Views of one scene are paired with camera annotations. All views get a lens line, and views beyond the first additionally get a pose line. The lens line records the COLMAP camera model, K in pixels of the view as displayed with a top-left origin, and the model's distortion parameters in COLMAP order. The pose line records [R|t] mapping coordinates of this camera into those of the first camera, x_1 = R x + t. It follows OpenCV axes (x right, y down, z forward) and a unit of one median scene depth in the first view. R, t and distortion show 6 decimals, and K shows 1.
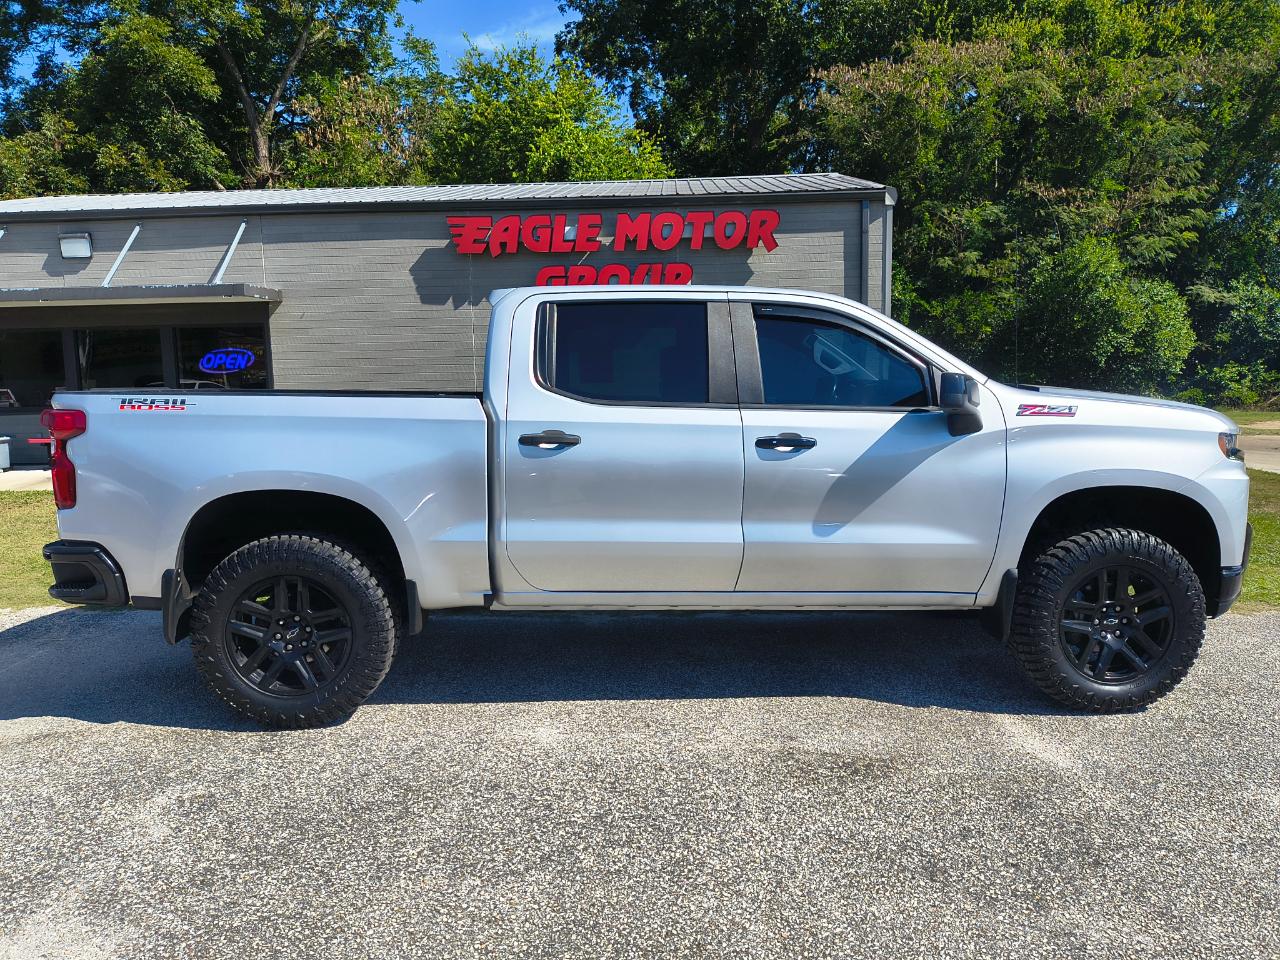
lens RADIAL K [[908.9, 0, 640.7], [0, 908.9, 480.6], [0, 0, 1]] dist [0.042544, -0.056972]
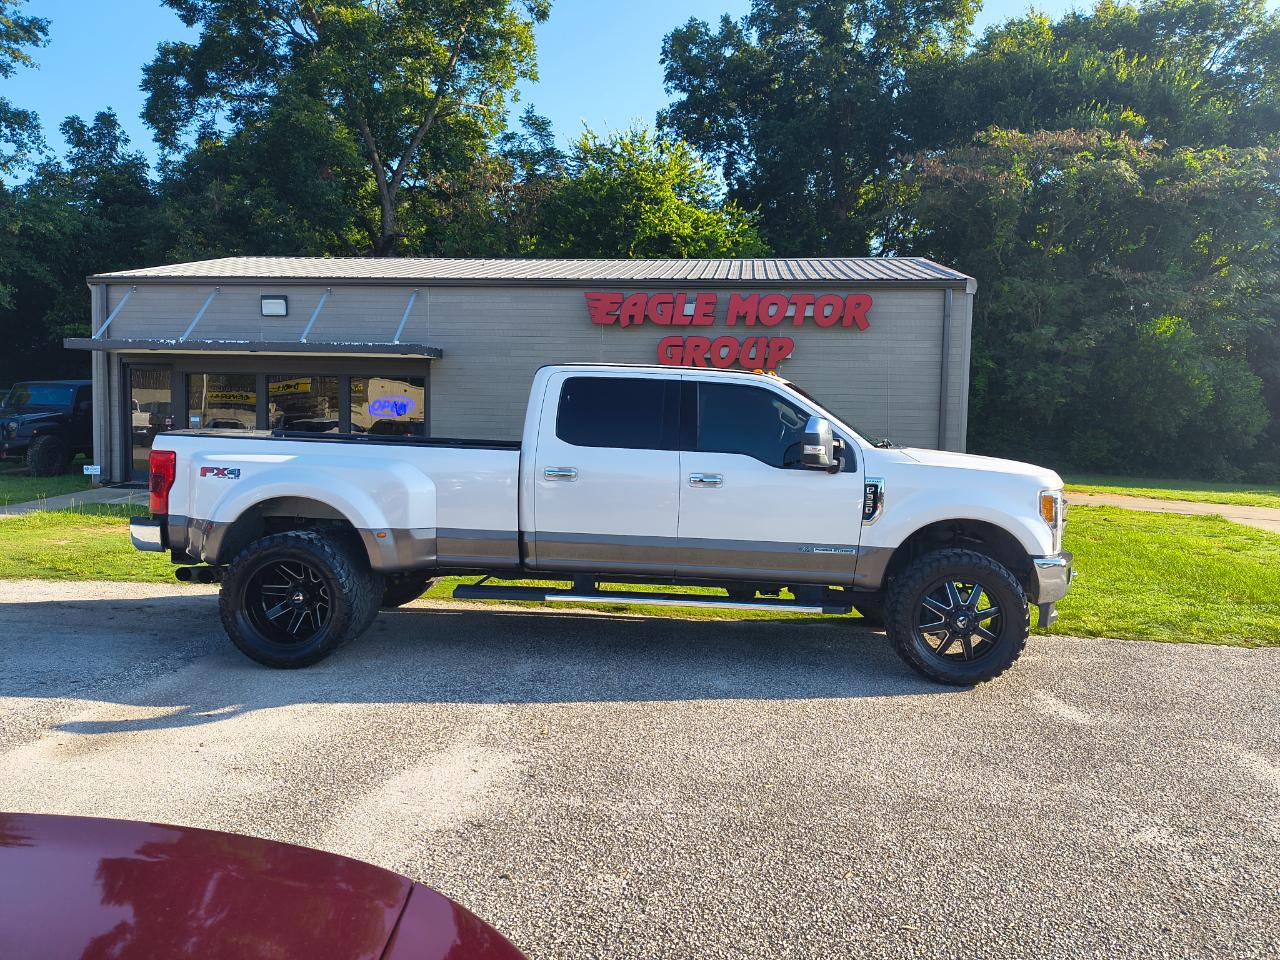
lens RADIAL K [[907.9, 0, 649.1], [0, 907.9, 482.5], [0, 0, 1]] dist [0.053560, -0.078355]
pose [[0.996960, 0.044031, -0.064283, -0.161369], [-0.047280, 0.997634, -0.049913, 0.037606], [0.061934, 0.052800, 0.996683, -0.557258]]
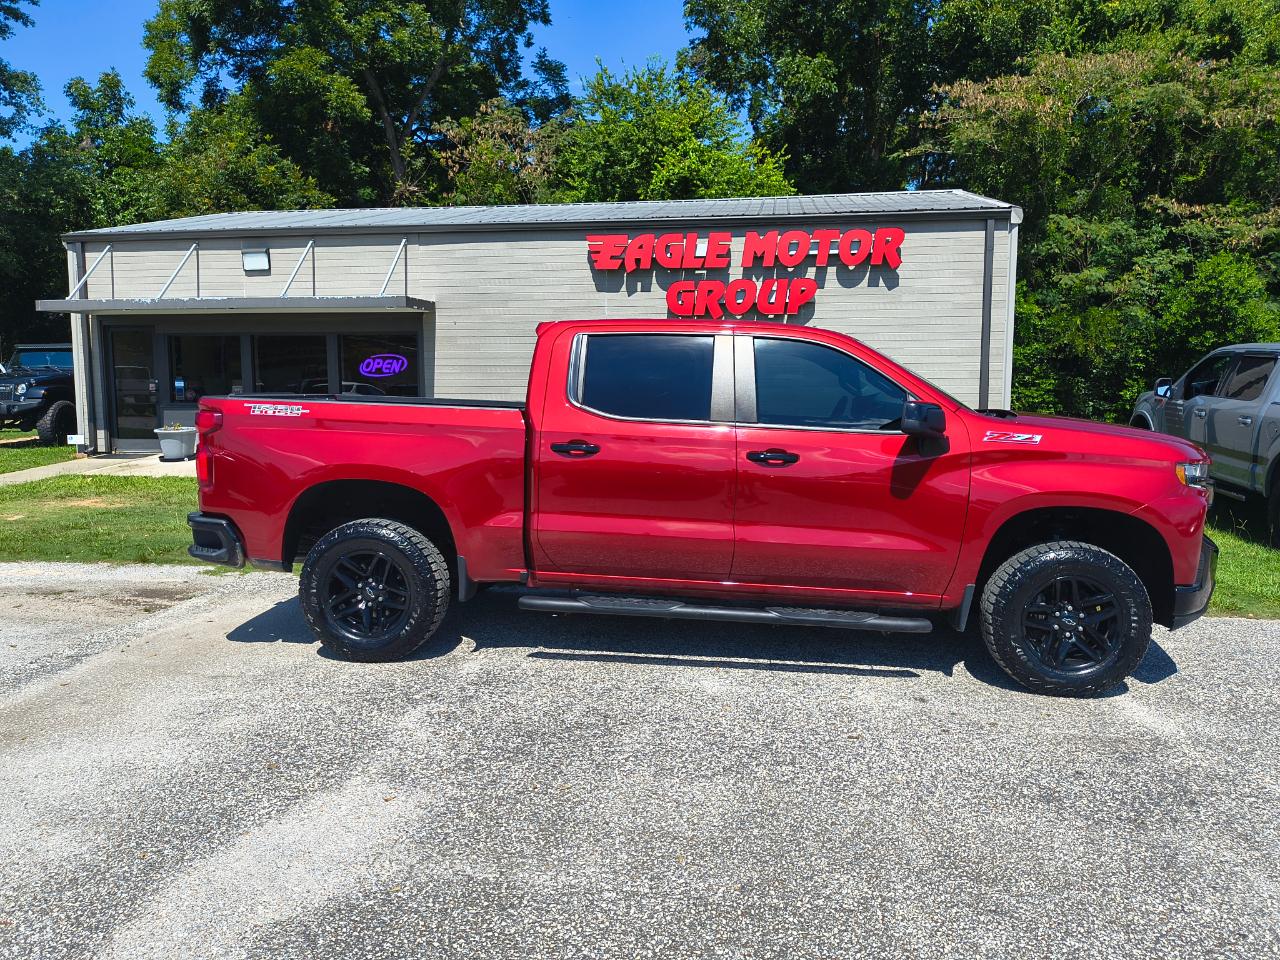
lens RADIAL K [[914.1, 0, 645.8], [0, 914.1, 478.6], [0, 0, 1]] dist [0.038942, -0.057770]
pose [[0.994117, 0.029697, -0.104160, -0.081990], [-0.031019, 0.999457, -0.011091, 0.027950], [0.103774, 0.014257, 0.994499, -0.228888]]
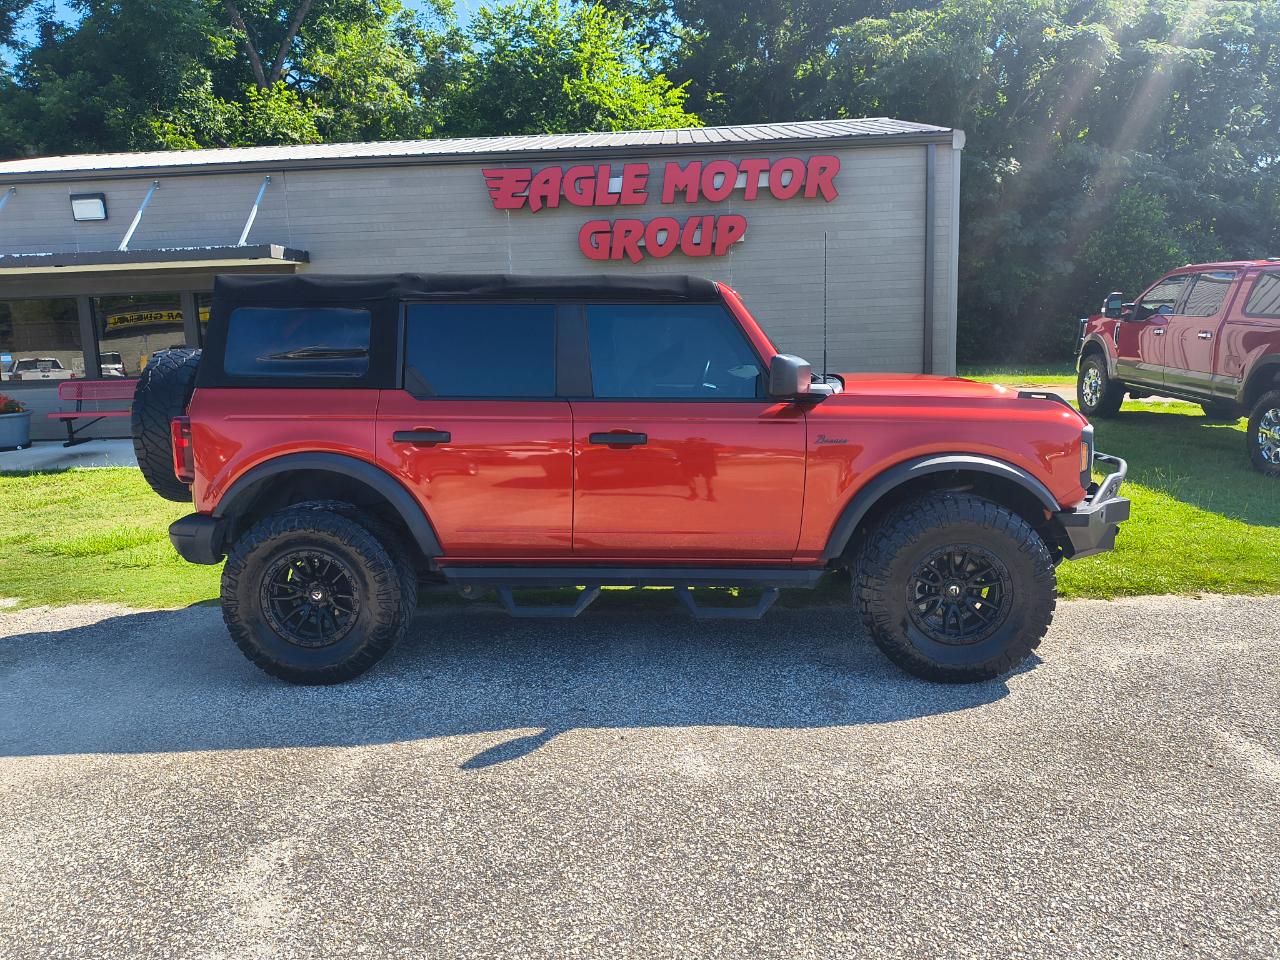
lens RADIAL K [[914.1, 0, 645.8], [0, 914.1, 478.6], [0, 0, 1]] dist [0.038942, -0.057770]
pose [[0.999886, -0.013490, -0.006722, -0.160183], [0.013738, 0.999173, 0.038272, -0.023592], [0.006200, -0.038360, 0.999245, 0.184109]]
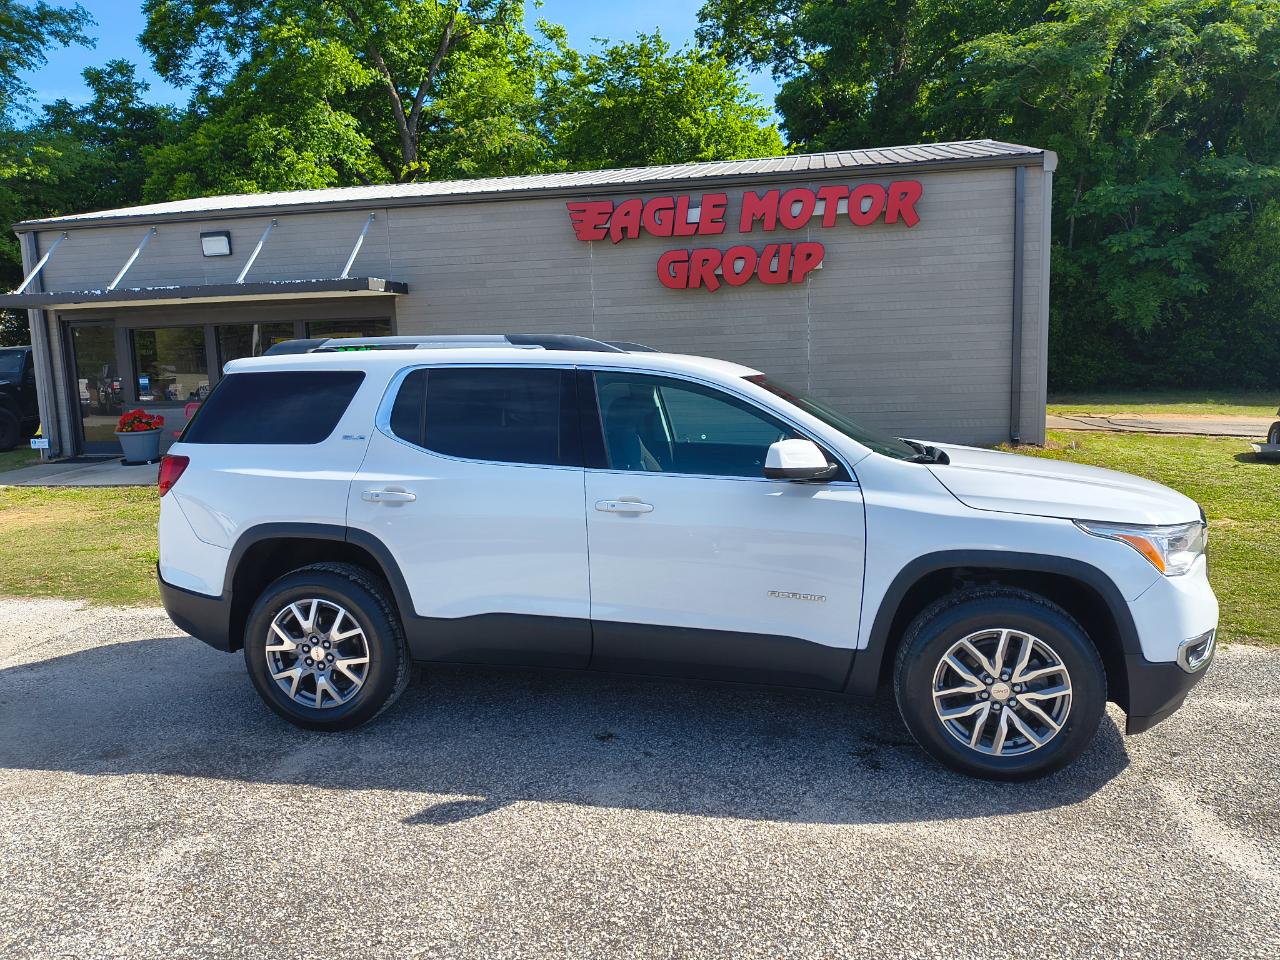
lens RADIAL K [[907.9, 0, 649.1], [0, 907.9, 482.5], [0, 0, 1]] dist [0.053560, -0.078355]
pose [[0.989057, 0.007815, -0.147326, 0.070668], [-0.005337, 0.999838, 0.017207, -0.033402], [0.147436, -0.016232, 0.988938, 0.183742]]
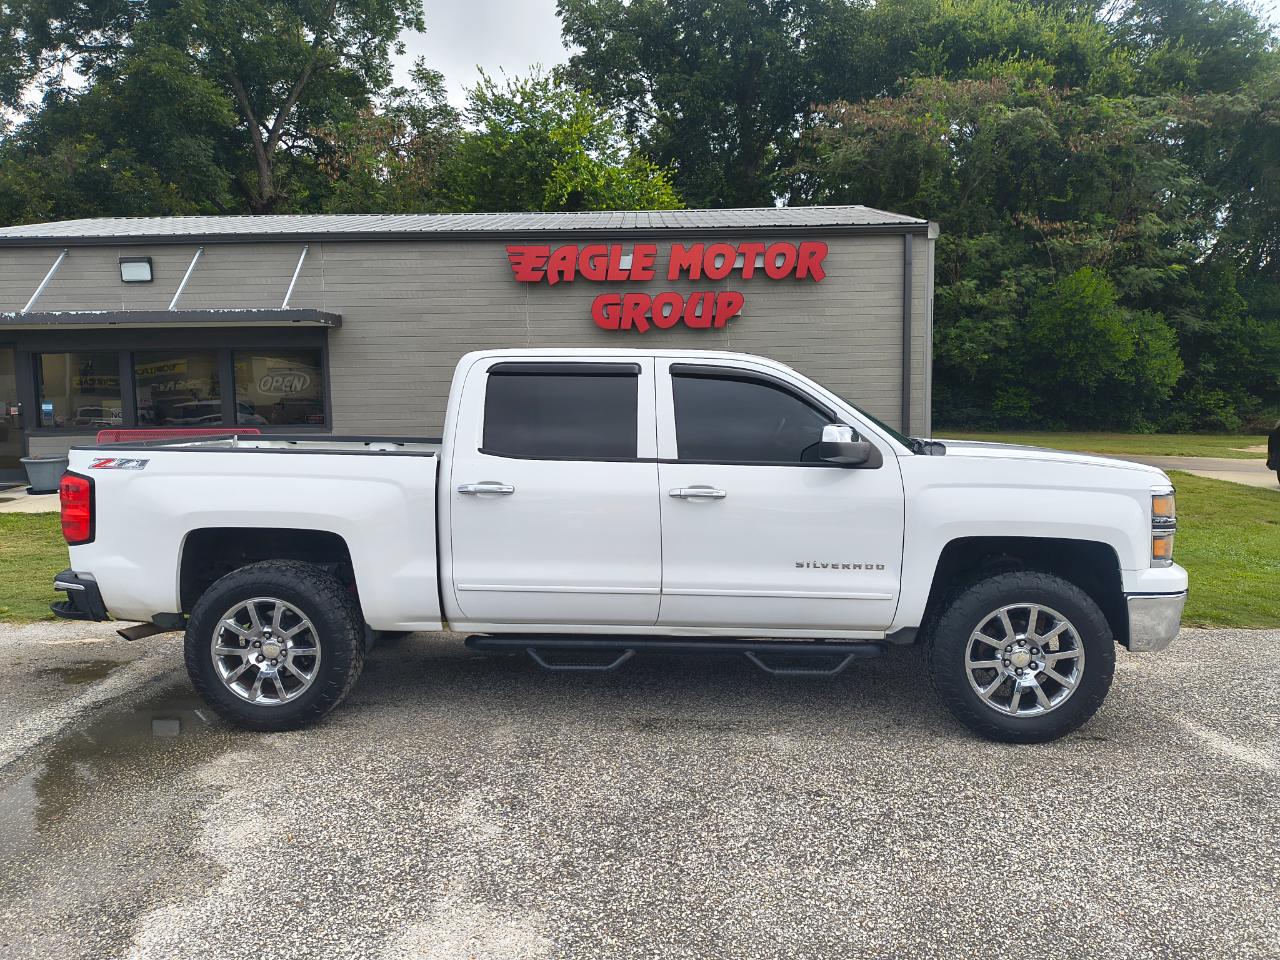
lens RADIAL K [[913.7, 0, 634.2], [0, 913.7, 461.9], [0, 0, 1]] dist [0.037414, -0.052055]
pose [[0.999585, 0.003913, 0.028549, -0.354325], [-0.002696, 0.999091, -0.042539, -0.005513], [-0.028689, 0.042444, 0.998687, -0.100664]]
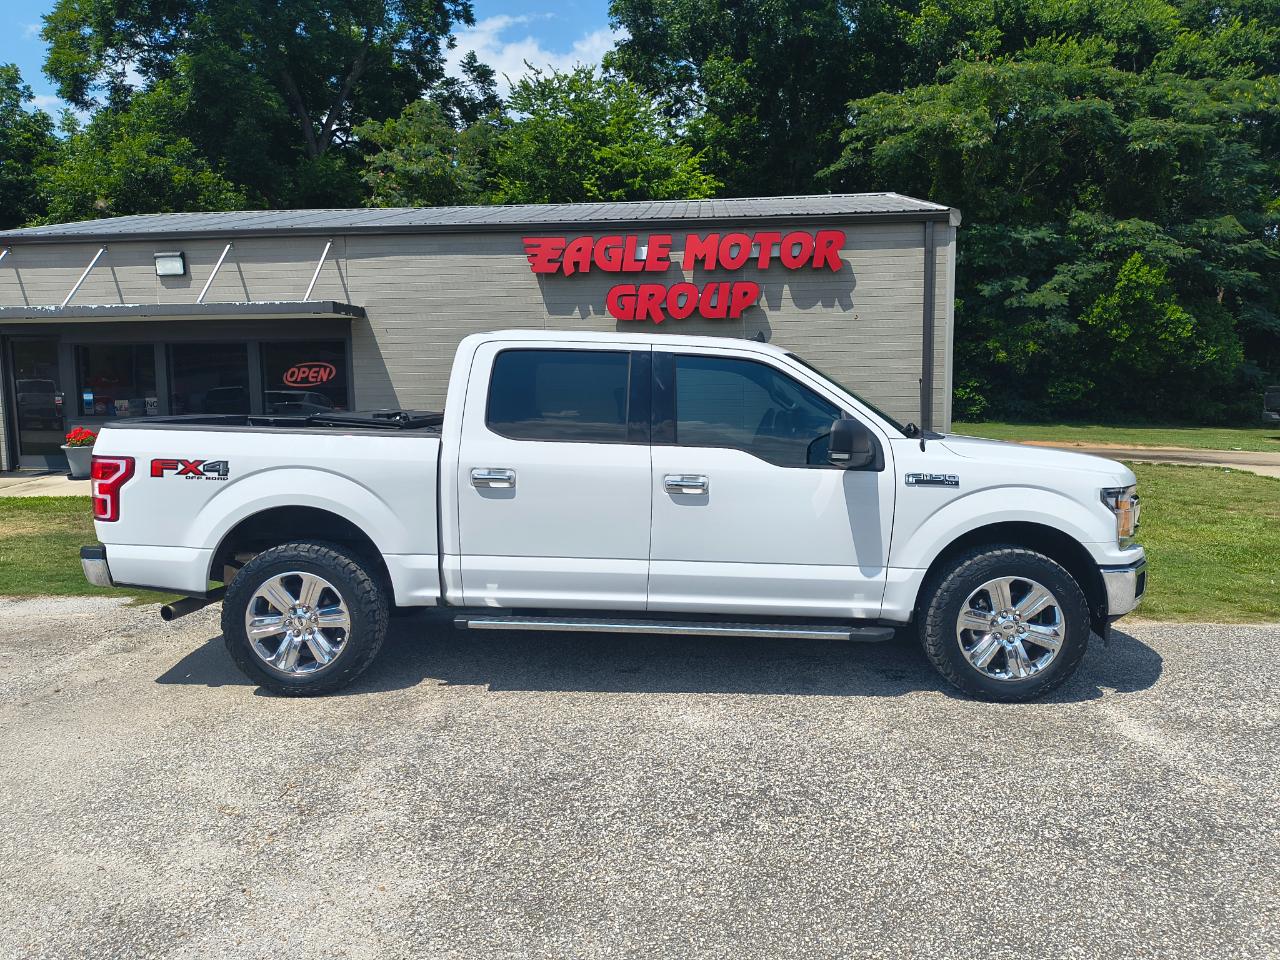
lens RADIAL K [[912.0, 0, 639.3], [0, 912.0, 479.5], [0, 0, 1]] dist [0.048152, -0.075011]
pose [[0.999362, 0.010170, -0.034230, -0.150834], [-0.010692, 0.999829, -0.015086, 0.004542], [0.034071, 0.015442, 0.999300, -0.125346]]
